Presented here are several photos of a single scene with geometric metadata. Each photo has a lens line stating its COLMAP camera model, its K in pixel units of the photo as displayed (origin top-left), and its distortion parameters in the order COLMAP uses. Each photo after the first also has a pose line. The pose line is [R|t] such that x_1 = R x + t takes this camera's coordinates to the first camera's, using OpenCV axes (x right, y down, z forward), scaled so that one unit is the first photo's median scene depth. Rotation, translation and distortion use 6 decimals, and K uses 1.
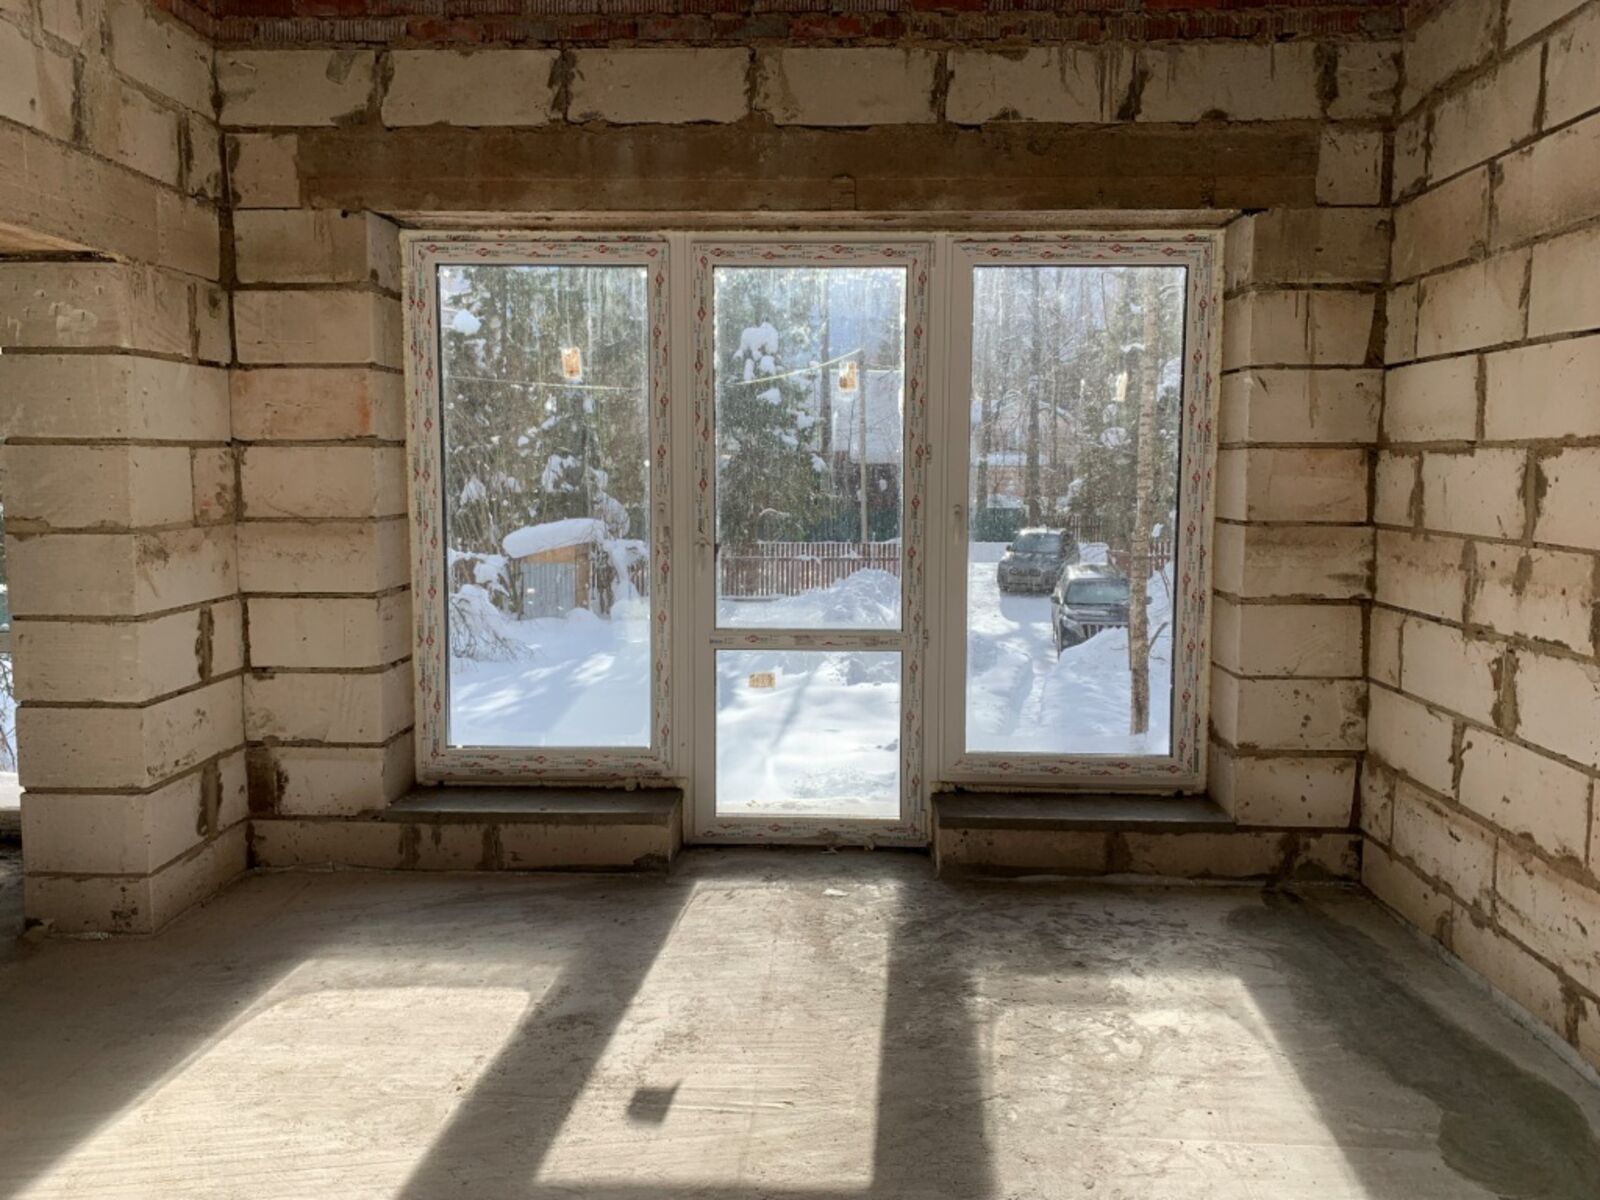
lens RADIAL K [[1264.9, 0, 799.7], [0, 1264.9, 590.5], [0, 0, 1]] dist [0.018838, -0.024621]
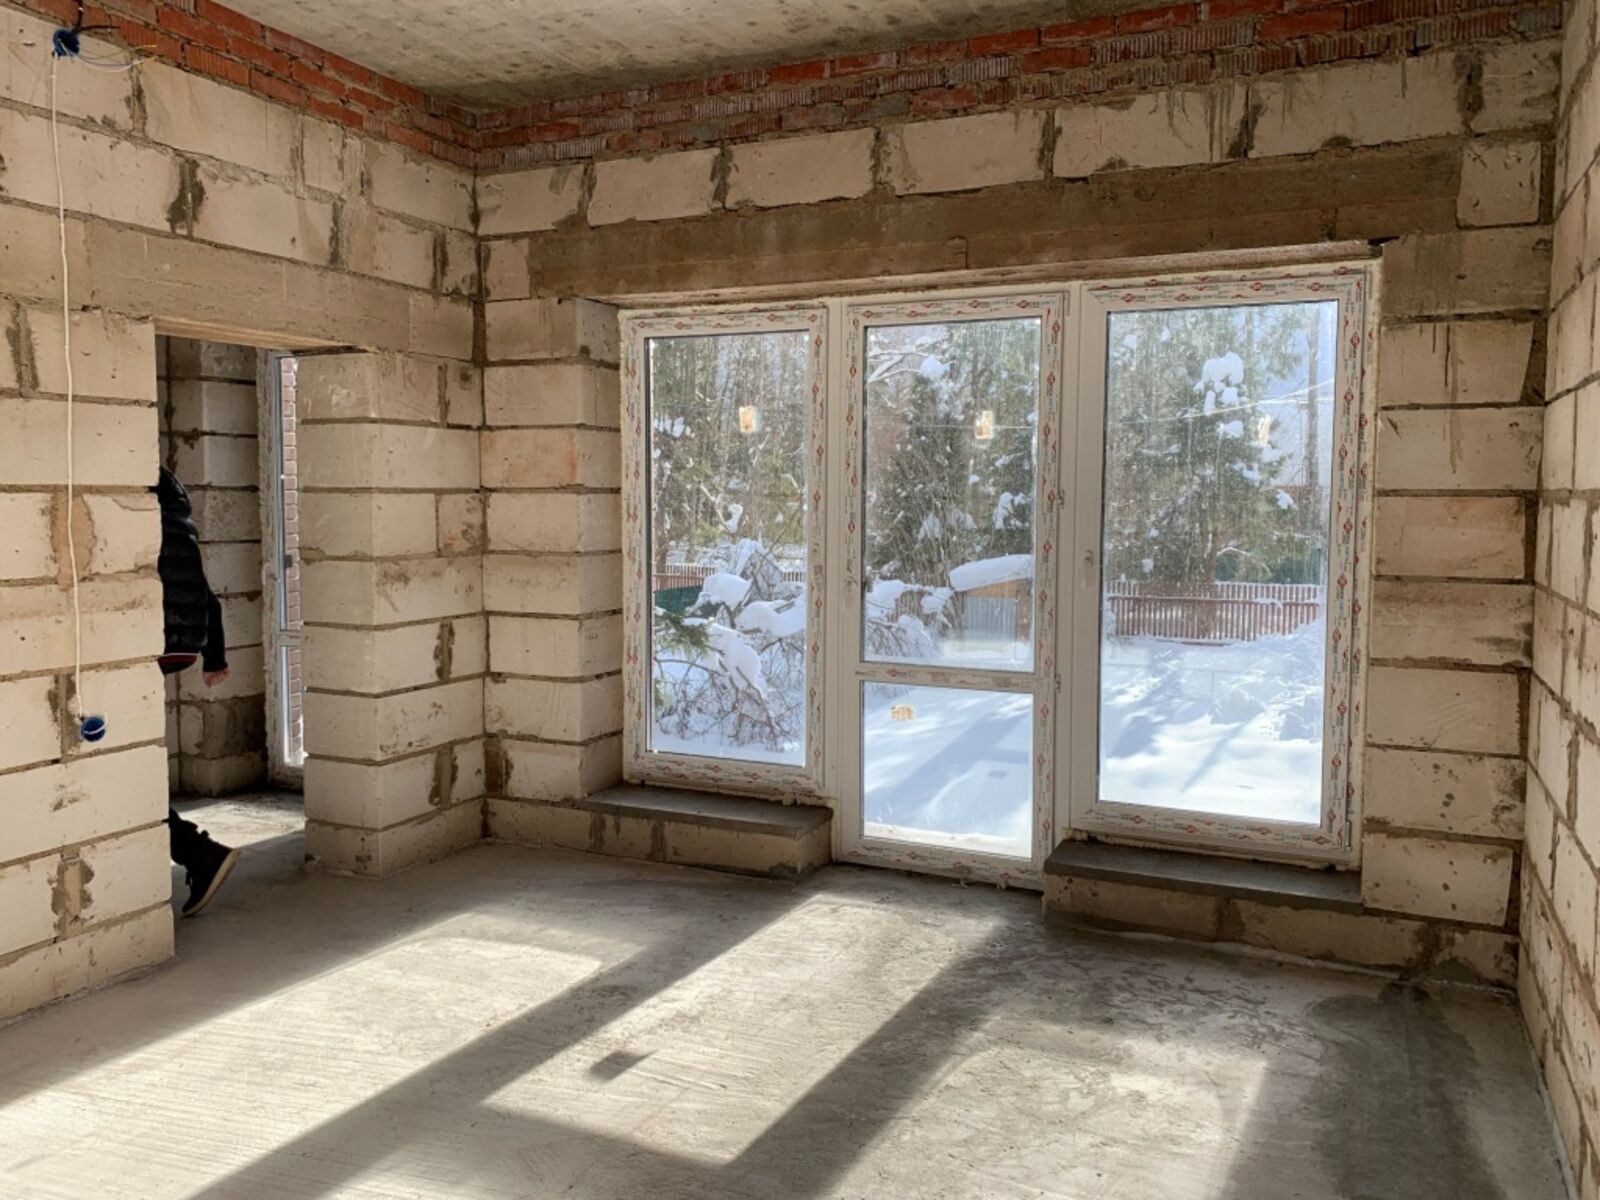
lens RADIAL K [[1264.9, 0, 797.6], [0, 1264.9, 587.4], [0, 0, 1]] dist [0.018838, -0.024621]
pose [[0.917928, 0.030534, -0.395570, 0.336634], [-0.042130, 0.998899, -0.020657, -0.009124], [0.394503, 0.035627, 0.918204, -0.008413]]
